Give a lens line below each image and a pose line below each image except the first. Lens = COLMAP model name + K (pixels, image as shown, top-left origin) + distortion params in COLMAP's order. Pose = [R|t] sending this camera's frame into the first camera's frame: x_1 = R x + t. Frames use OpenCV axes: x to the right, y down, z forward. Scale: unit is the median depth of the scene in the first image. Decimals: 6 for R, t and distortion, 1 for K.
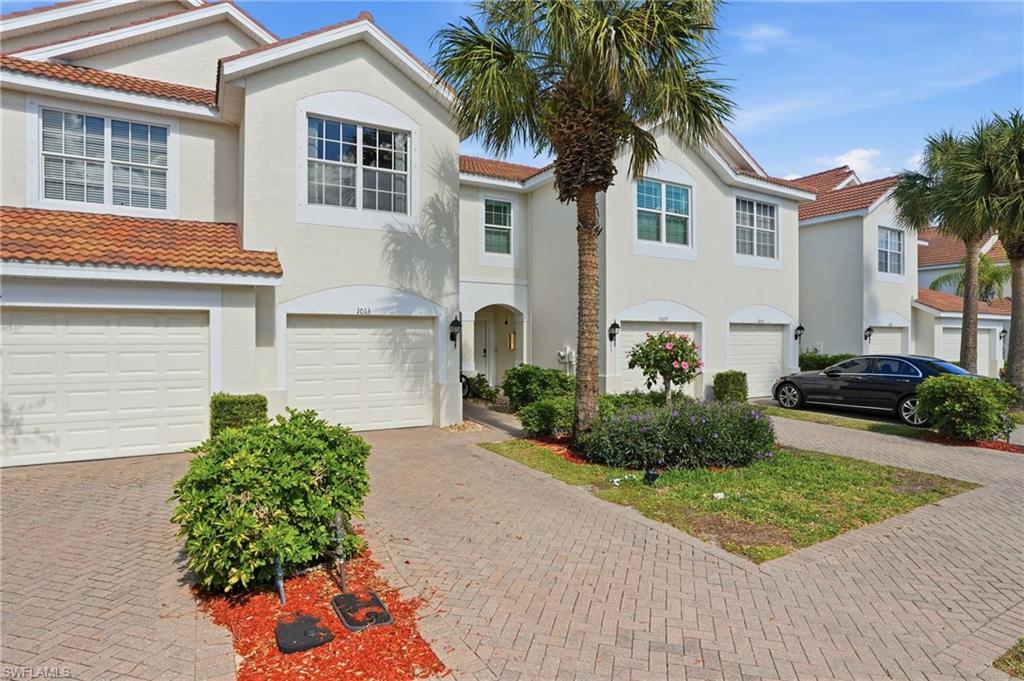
lens RADIAL K [[545.0, 0, 510.9], [0, 545.0, 348.1], [0, 0, 1]] dist [-0.061478, 0.033182]
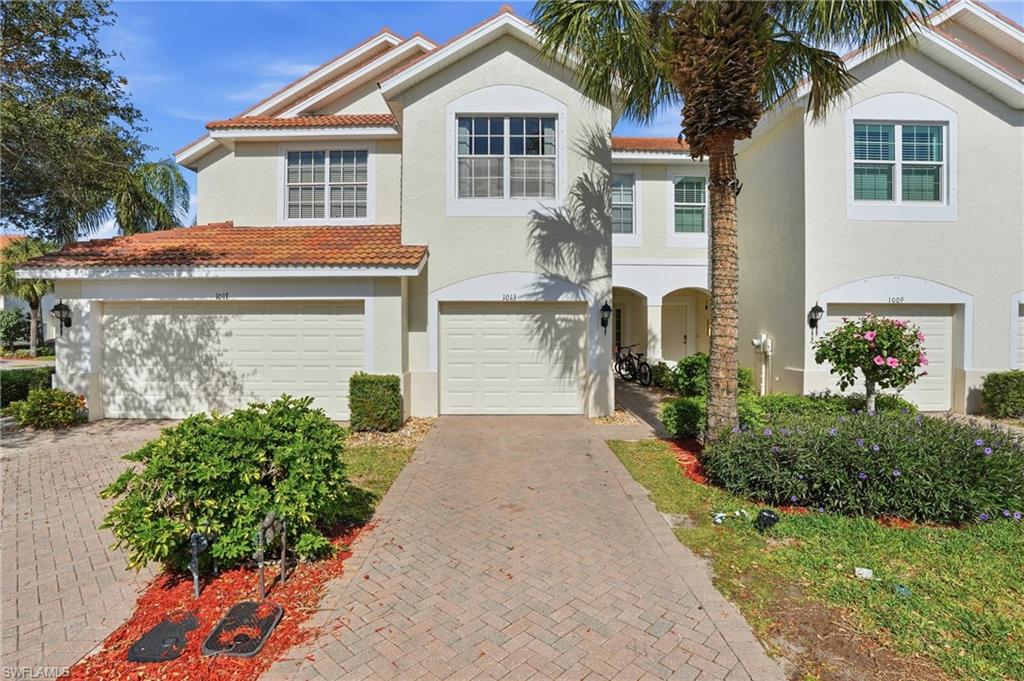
lens RADIAL K [[490.9, 0, 513.3], [0, 490.9, 335.9], [0, 0, 1]] dist [-0.078895, 0.032519]
pose [[0.873237, 0.013030, -0.487122, 0.181832], [-0.009619, 0.999909, 0.009502, -0.004698], [0.487201, -0.003611, 0.873282, 0.194970]]
